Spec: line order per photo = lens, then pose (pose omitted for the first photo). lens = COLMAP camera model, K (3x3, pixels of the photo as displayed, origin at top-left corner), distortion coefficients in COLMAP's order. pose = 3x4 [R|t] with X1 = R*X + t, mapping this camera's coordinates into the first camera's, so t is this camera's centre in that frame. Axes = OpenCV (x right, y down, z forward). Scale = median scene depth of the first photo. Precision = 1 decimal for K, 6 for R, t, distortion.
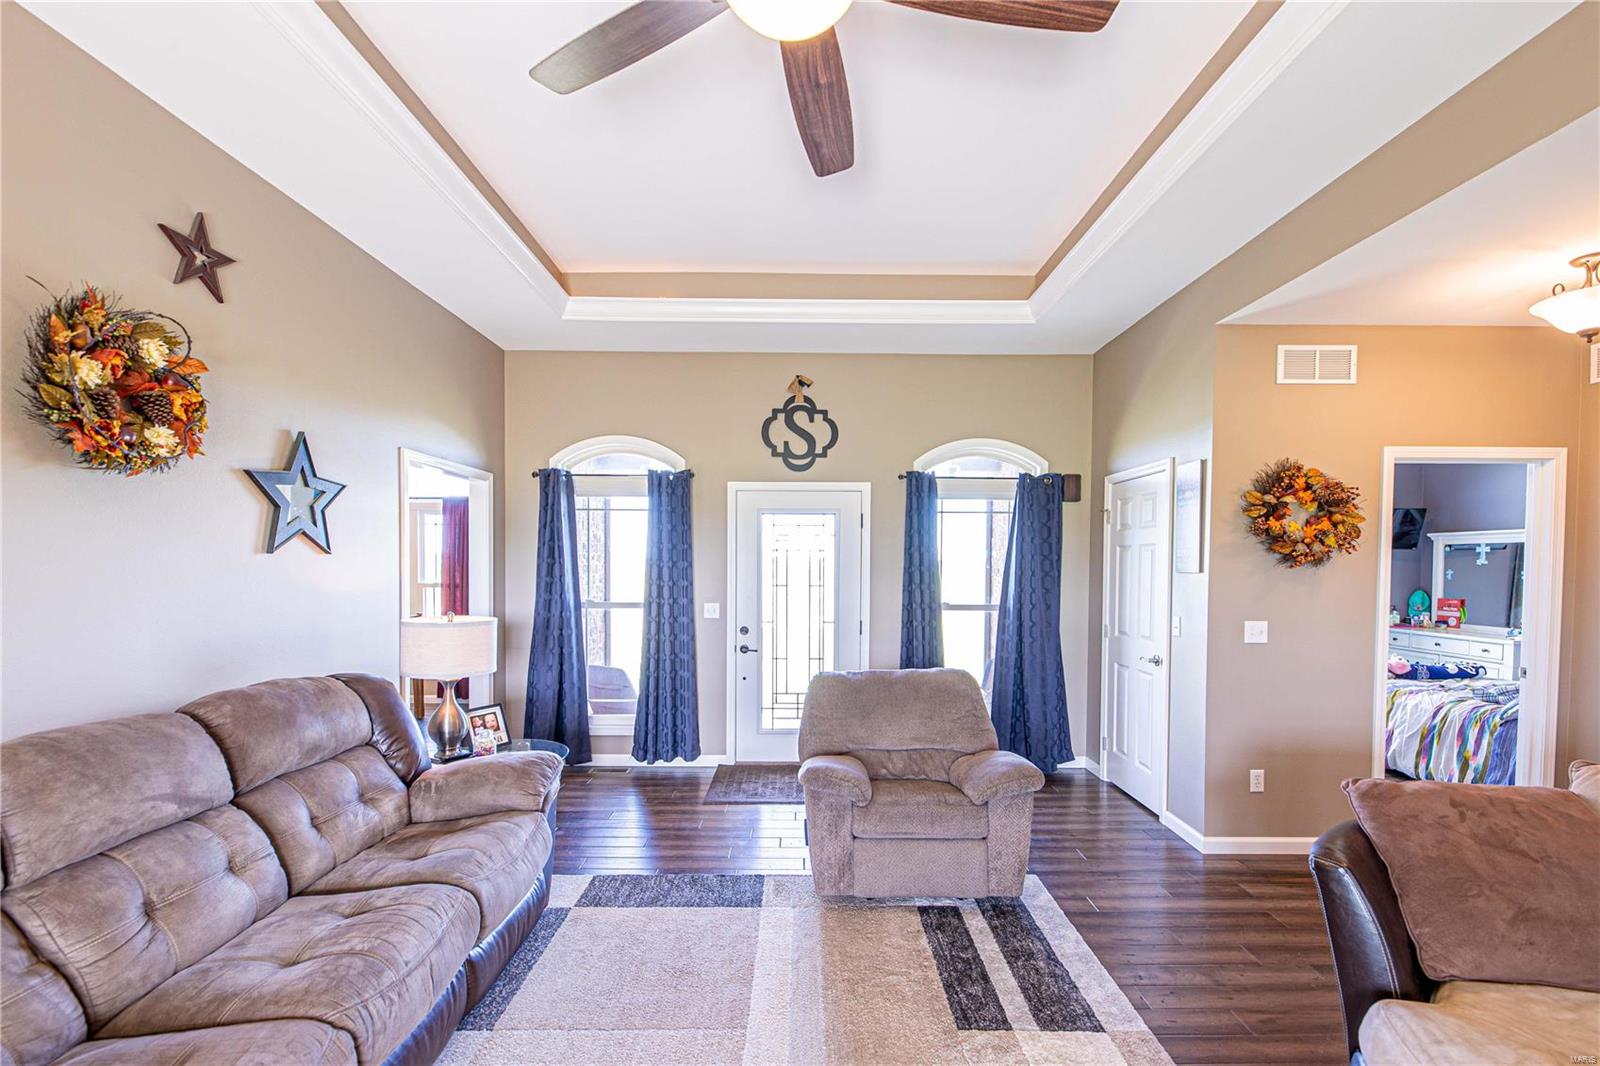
lens RADIAL K [[654.9, 0, 807.6], [0, 654.9, 576.8], [0, 0, 1]] dist [0.000693, 0.000046]
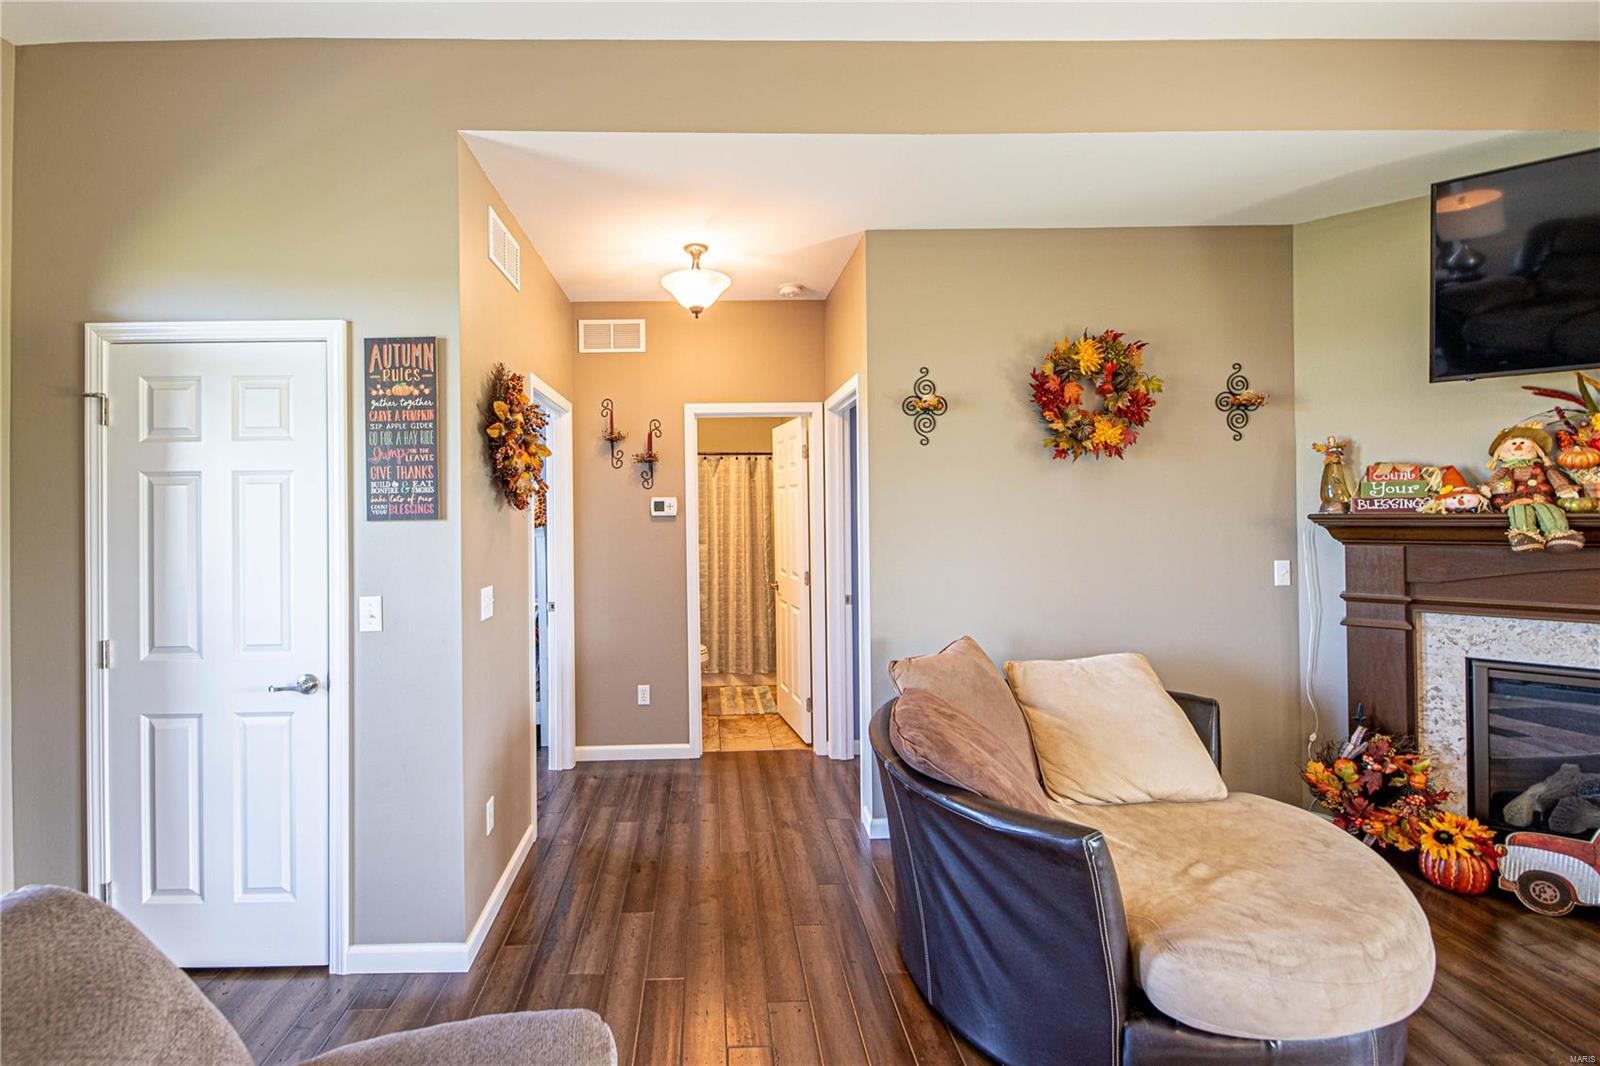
lens RADIAL K [[709.2, 0, 806.9], [0, 709.2, 500.3], [0, 0, 1]] dist [0.003002, 0.000088]
pose [[-0.018661, 0.008493, 0.999790, -0.071654], [0.033619, 0.999404, -0.007862, -0.007082], [-0.999260, 0.033466, -0.018936, 0.603458]]
